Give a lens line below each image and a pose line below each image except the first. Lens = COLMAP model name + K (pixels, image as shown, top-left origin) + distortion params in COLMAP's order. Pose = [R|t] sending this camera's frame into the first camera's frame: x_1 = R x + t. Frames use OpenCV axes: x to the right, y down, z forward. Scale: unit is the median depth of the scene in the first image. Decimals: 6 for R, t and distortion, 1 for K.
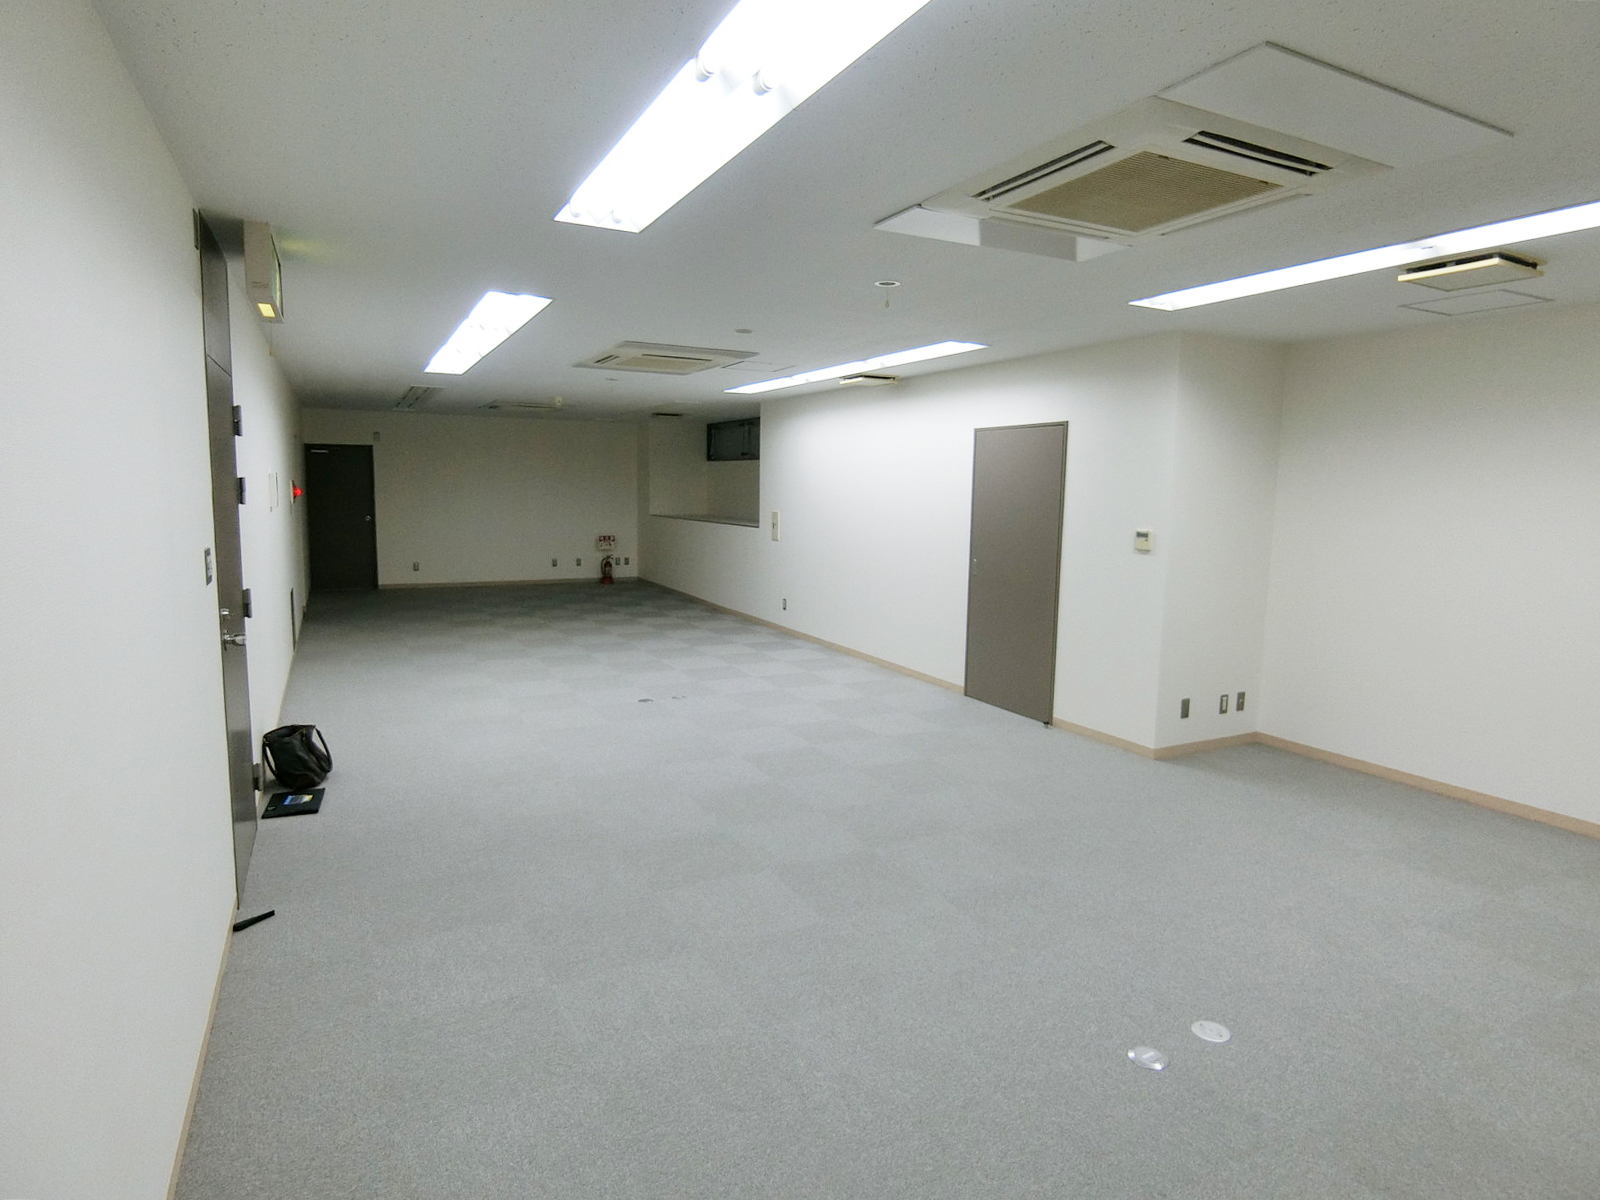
lens RADIAL K [[905.8, 0, 811.3], [0, 905.8, 598.9], [0, 0, 1]] dist [-0.025707, -0.001904]
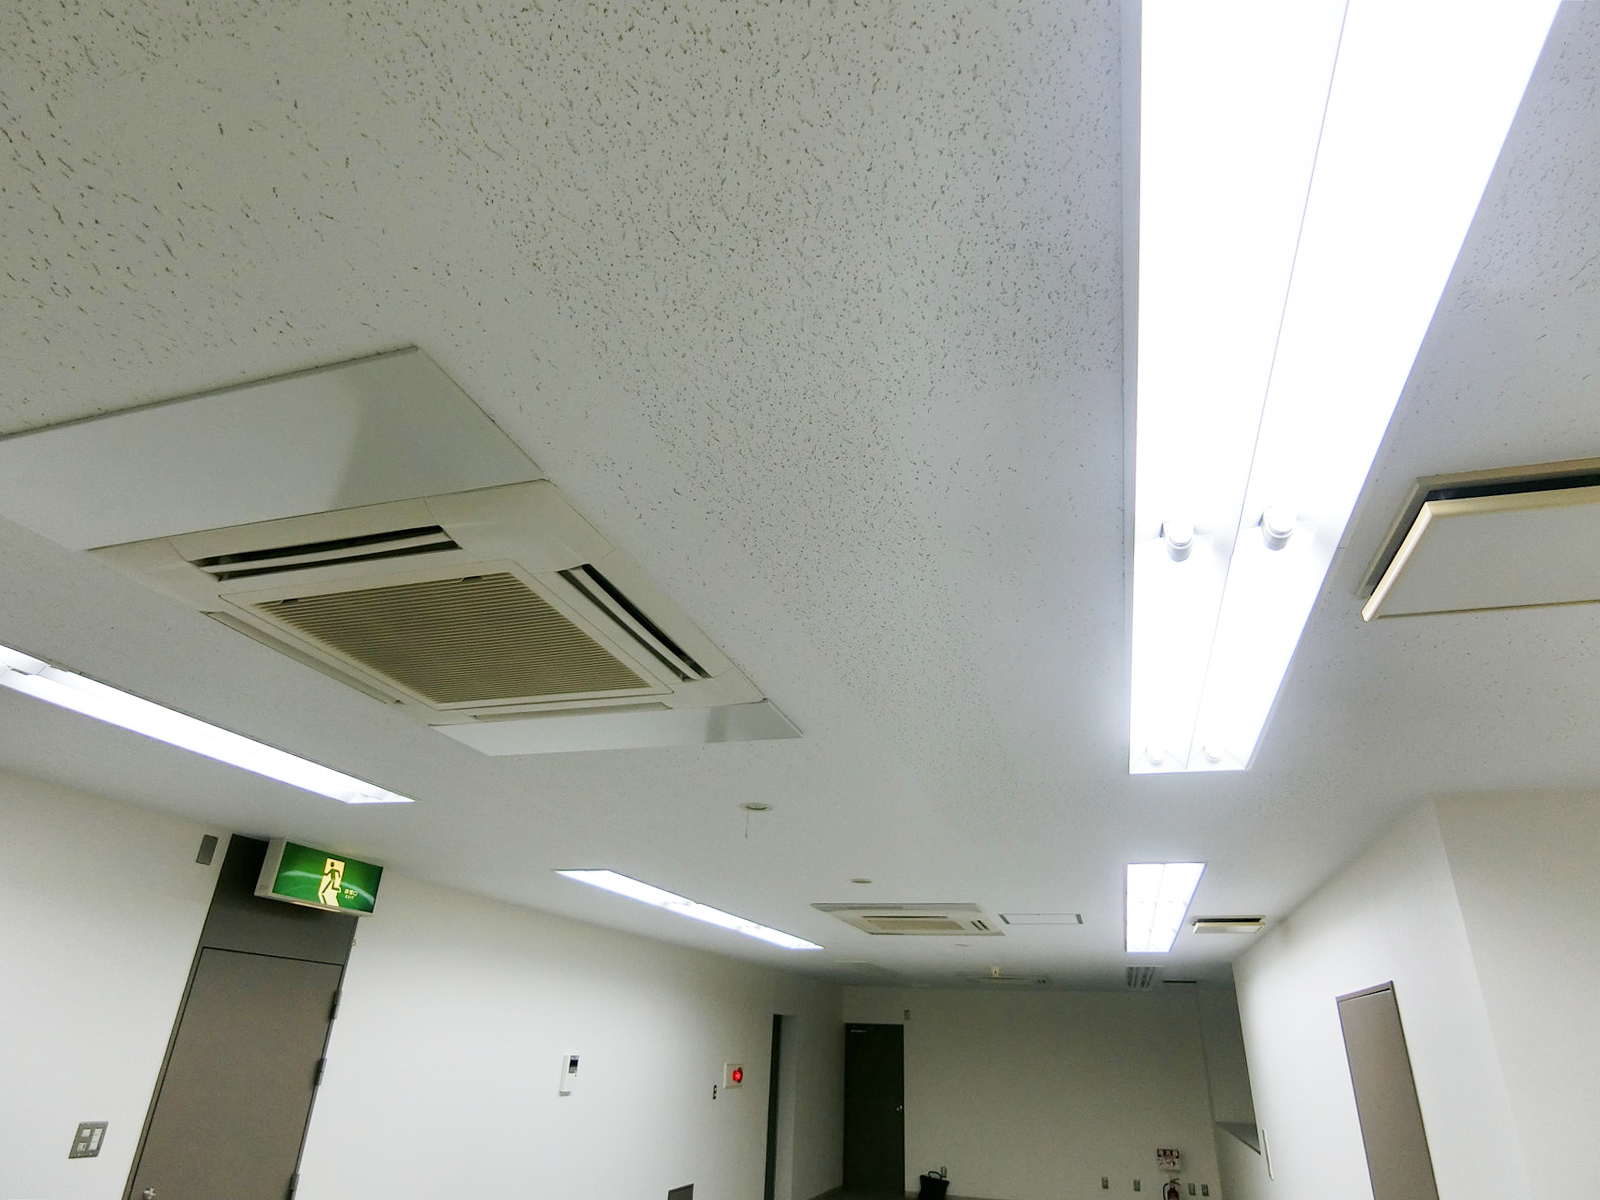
lens RADIAL K [[905.8, 0, 807.2], [0, 905.8, 588.5], [0, 0, 1]] dist [-0.025707, -0.001904]
pose [[0.710379, -0.307192, -0.633242, 0.210646], [-0.115558, 0.836605, -0.535480, -0.031068], [0.694268, 0.453570, 0.558808, 0.163287]]
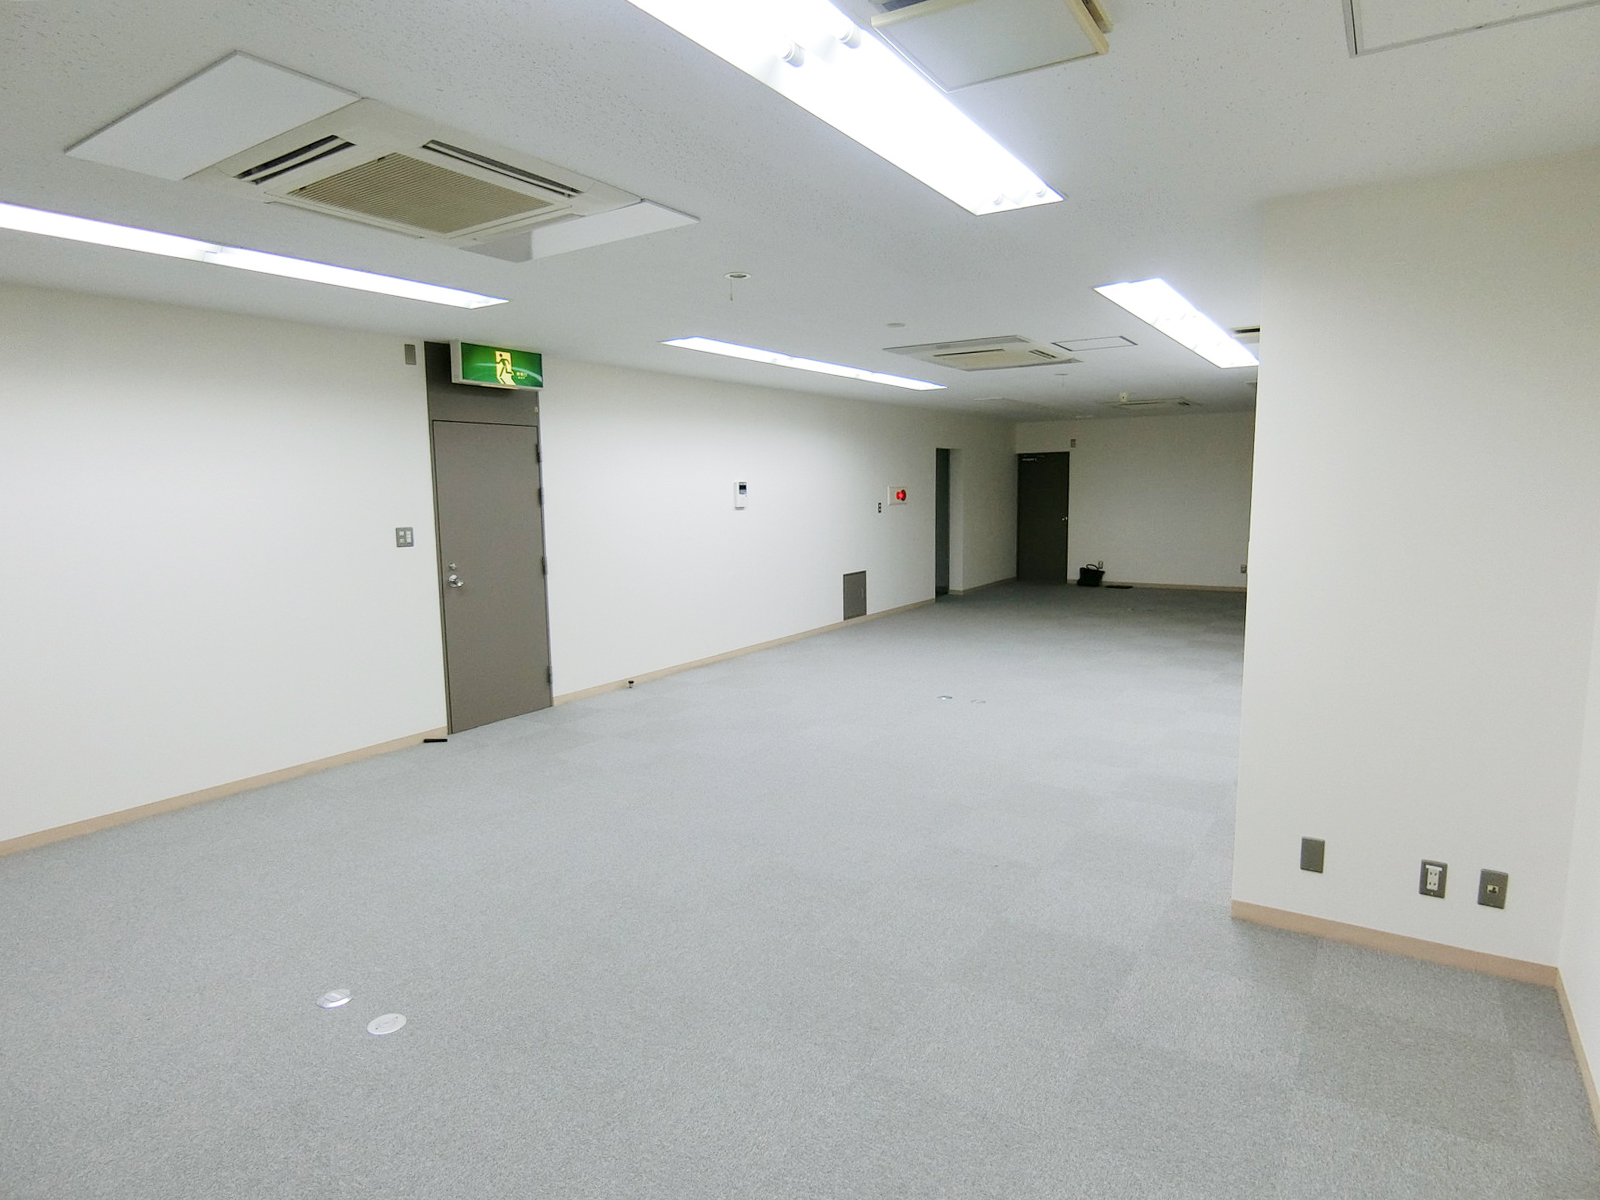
lens RADIAL K [[905.8, 0, 796.8], [0, 905.8, 597.6], [0, 0, 1]] dist [-0.025707, -0.001904]
pose [[0.486461, 0.083192, -0.869732, 0.321303], [-0.088399, 0.995035, 0.045734, -0.015917], [0.869219, 0.054636, 0.491400, 0.189127]]
